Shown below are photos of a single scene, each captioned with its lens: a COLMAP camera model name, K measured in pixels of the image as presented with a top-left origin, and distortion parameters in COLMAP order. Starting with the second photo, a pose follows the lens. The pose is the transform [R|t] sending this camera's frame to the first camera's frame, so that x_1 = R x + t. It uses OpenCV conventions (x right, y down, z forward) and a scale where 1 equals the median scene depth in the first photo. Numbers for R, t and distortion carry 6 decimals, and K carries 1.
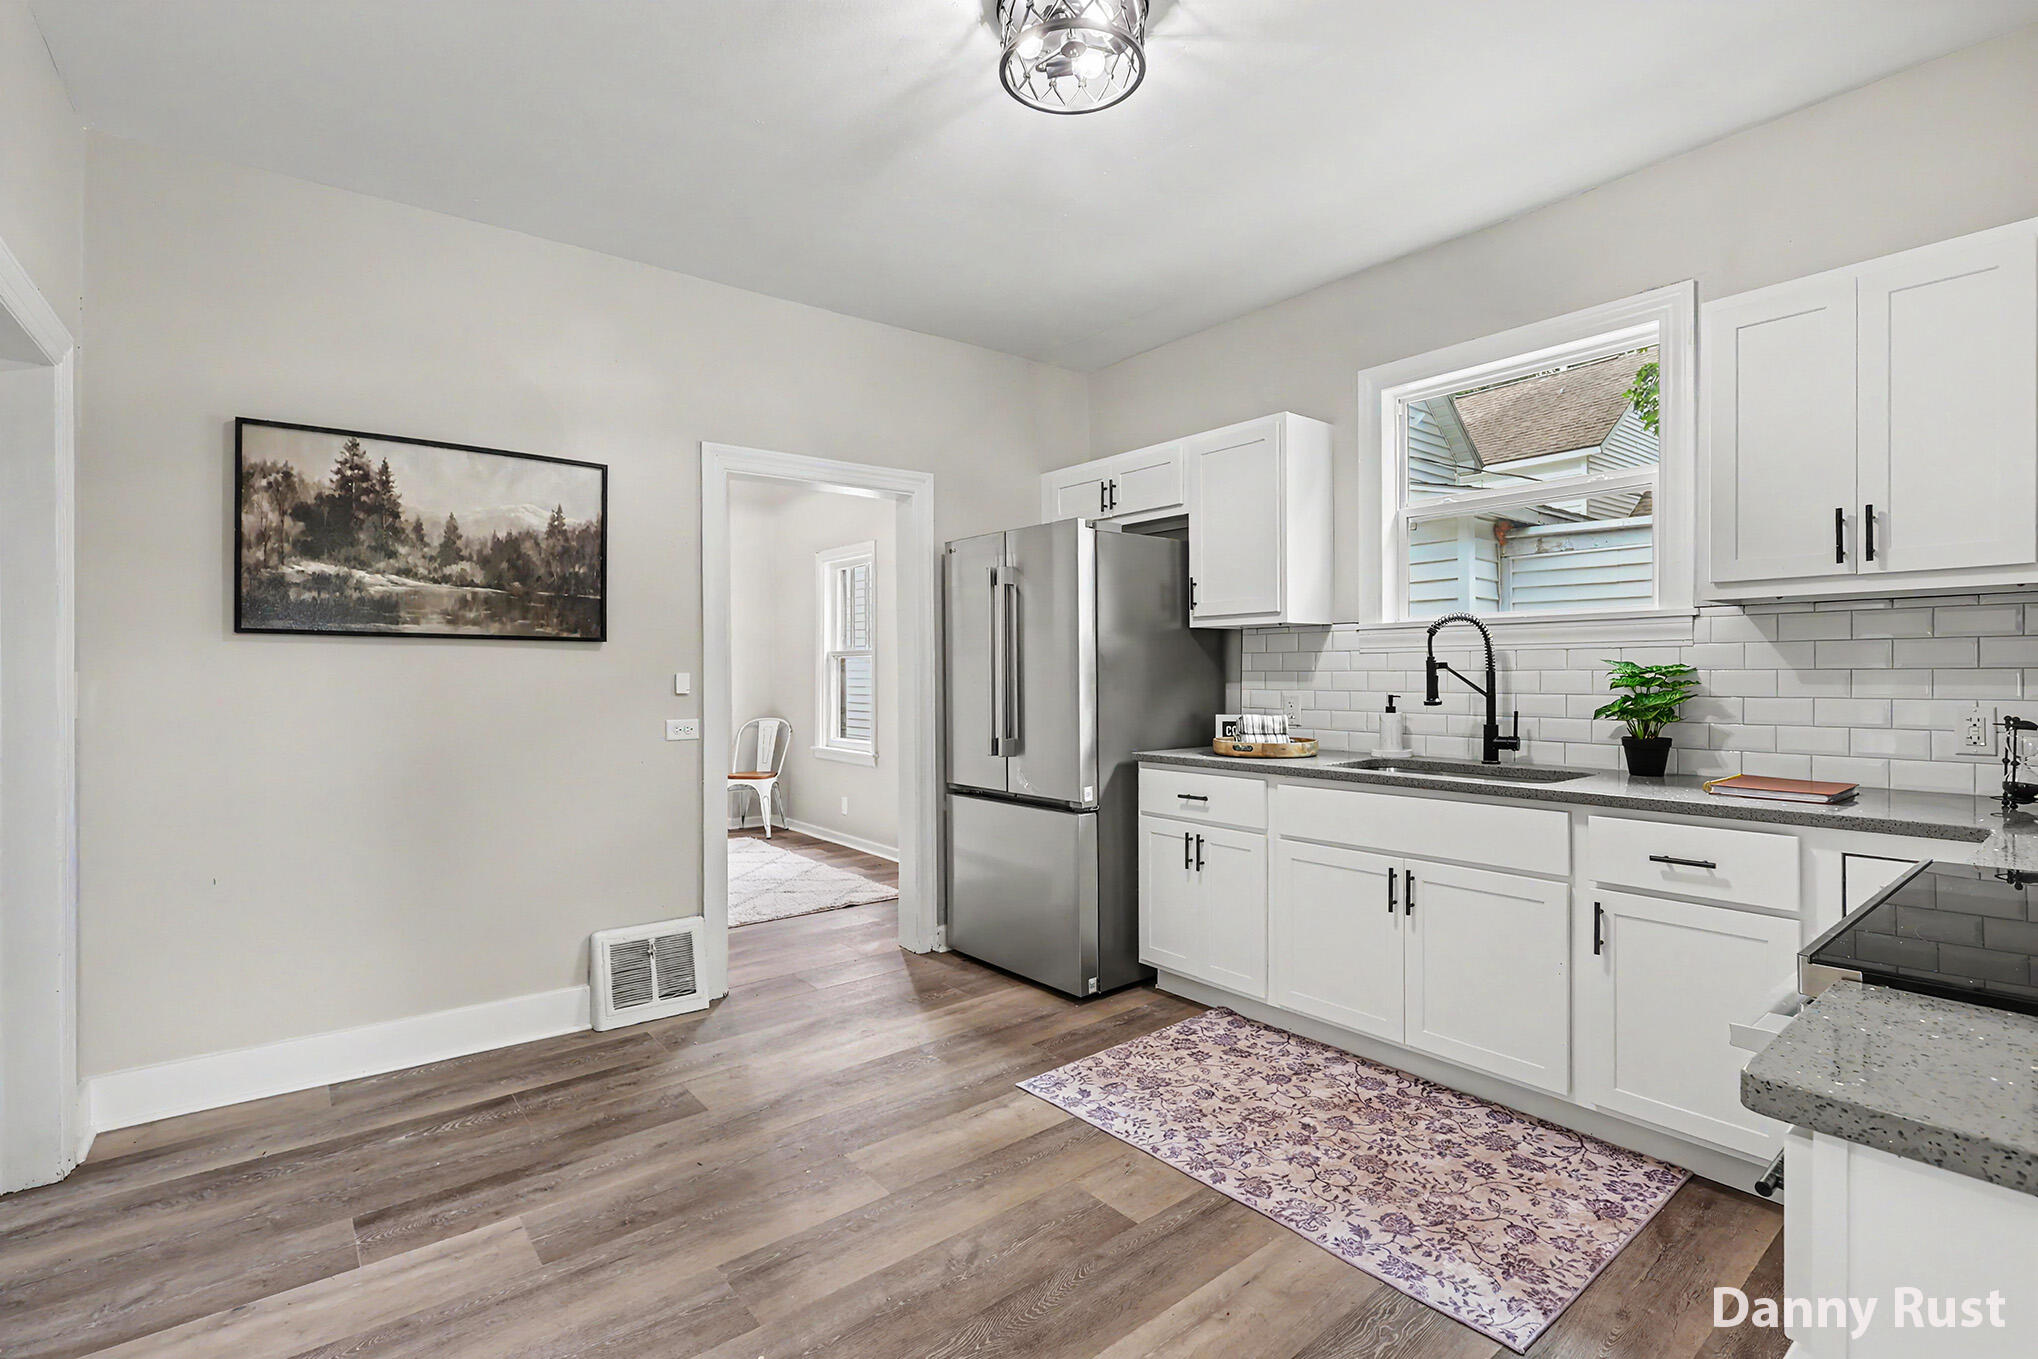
lens RADIAL K [[943.3, 0, 1016.0], [0, 943.3, 675.4], [0, 0, 1]] dist [-0.000079, 0.000116]
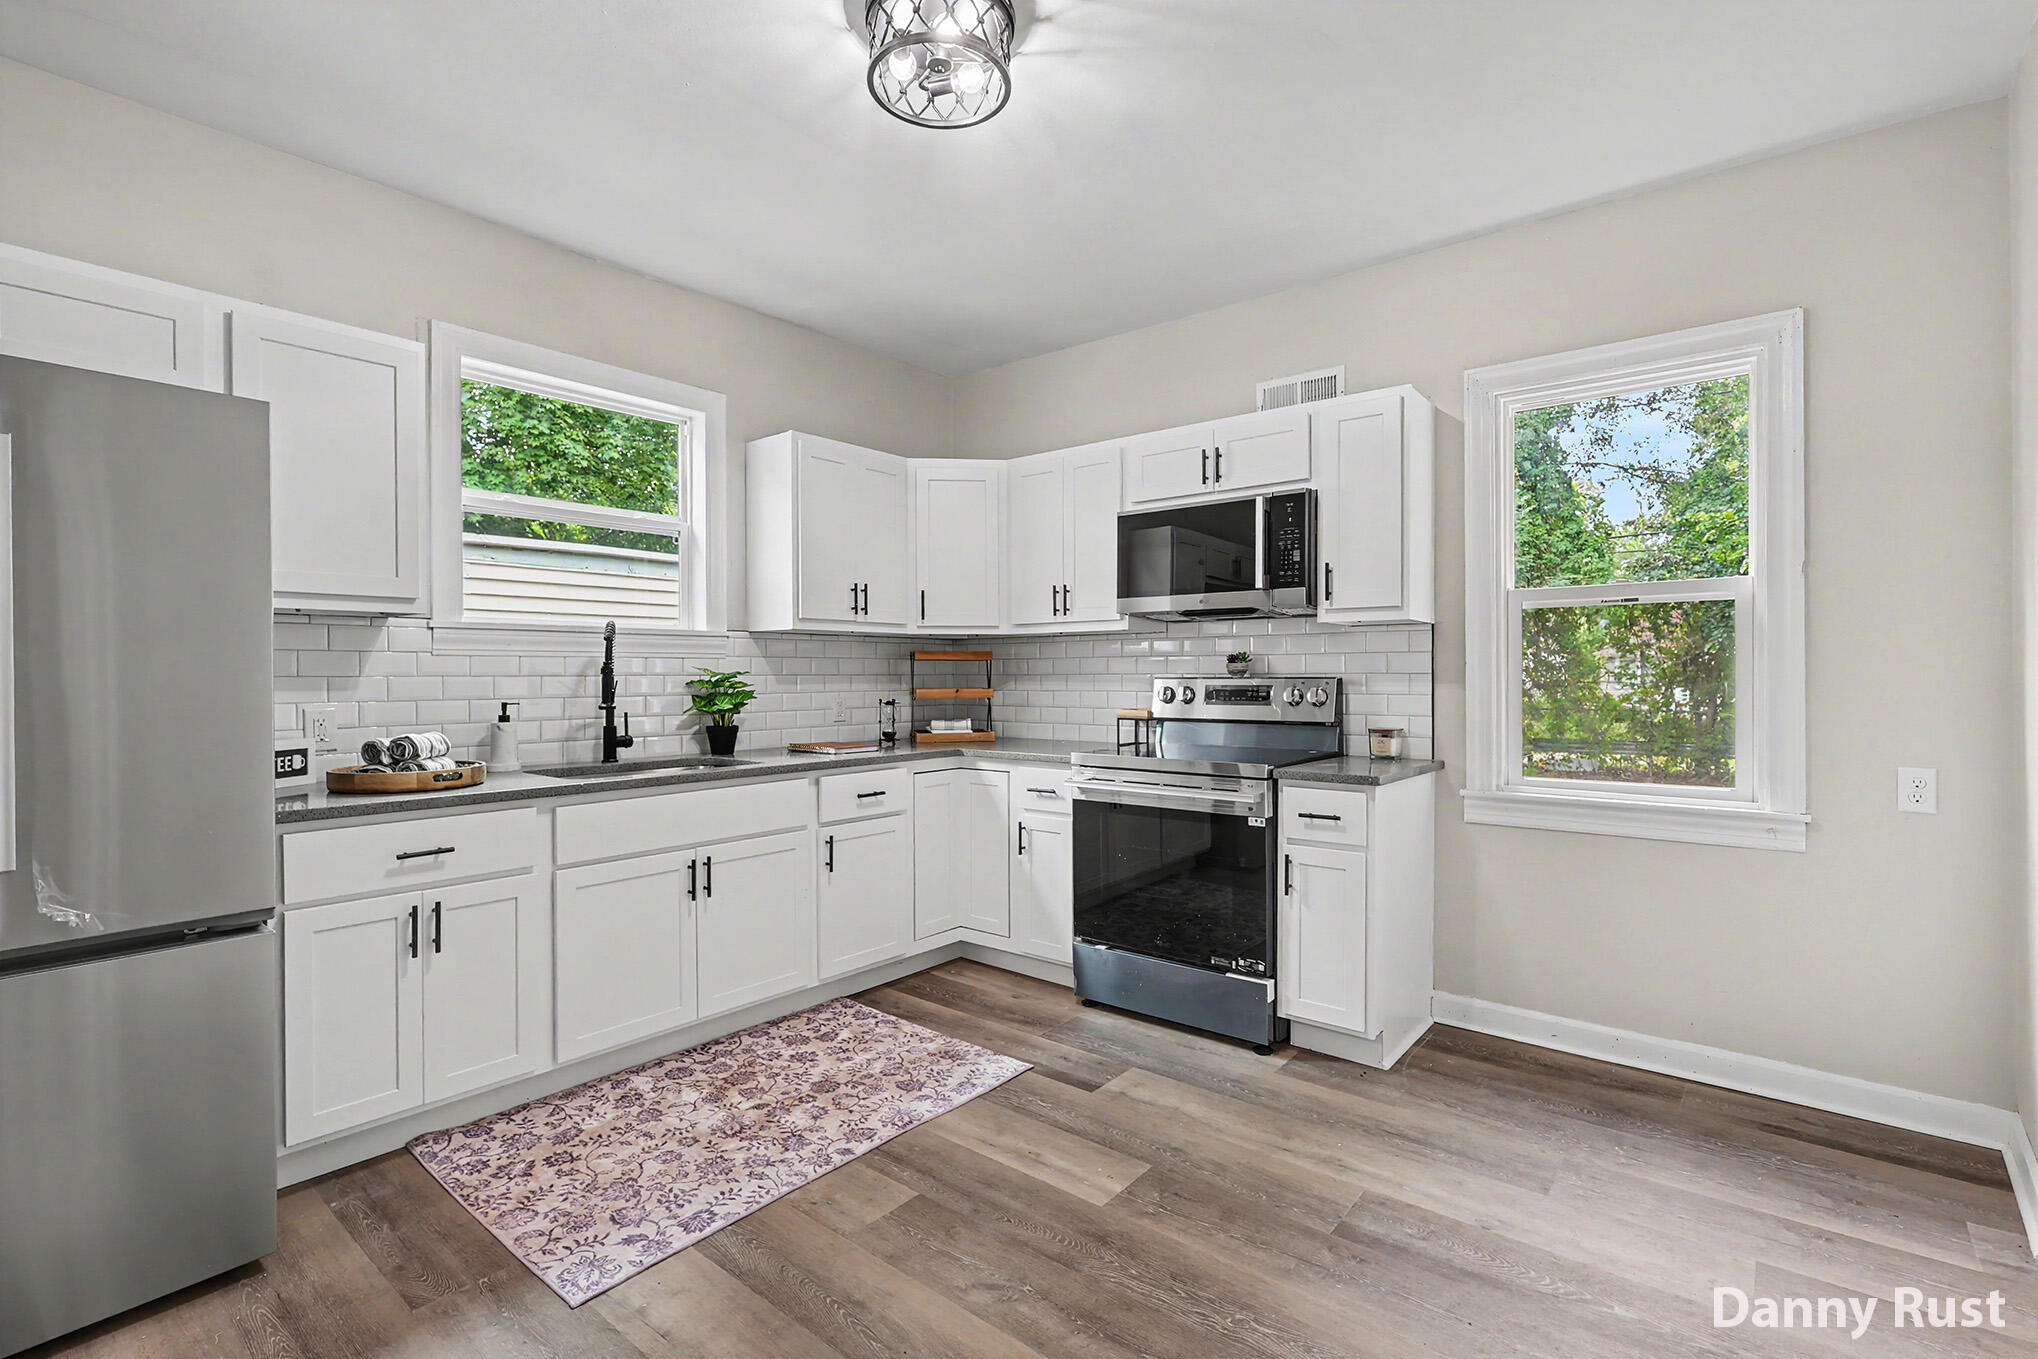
lens RADIAL K [[943.3, 0, 1016.0], [0, 943.3, 675.4], [0, 0, 1]] dist [-0.000079, 0.000116]
pose [[-0.198328, 0.002843, 0.980132, -0.723209], [0.006942, 0.999975, -0.001495, -0.000667], [-0.980111, 0.006508, -0.198342, 0.850453]]
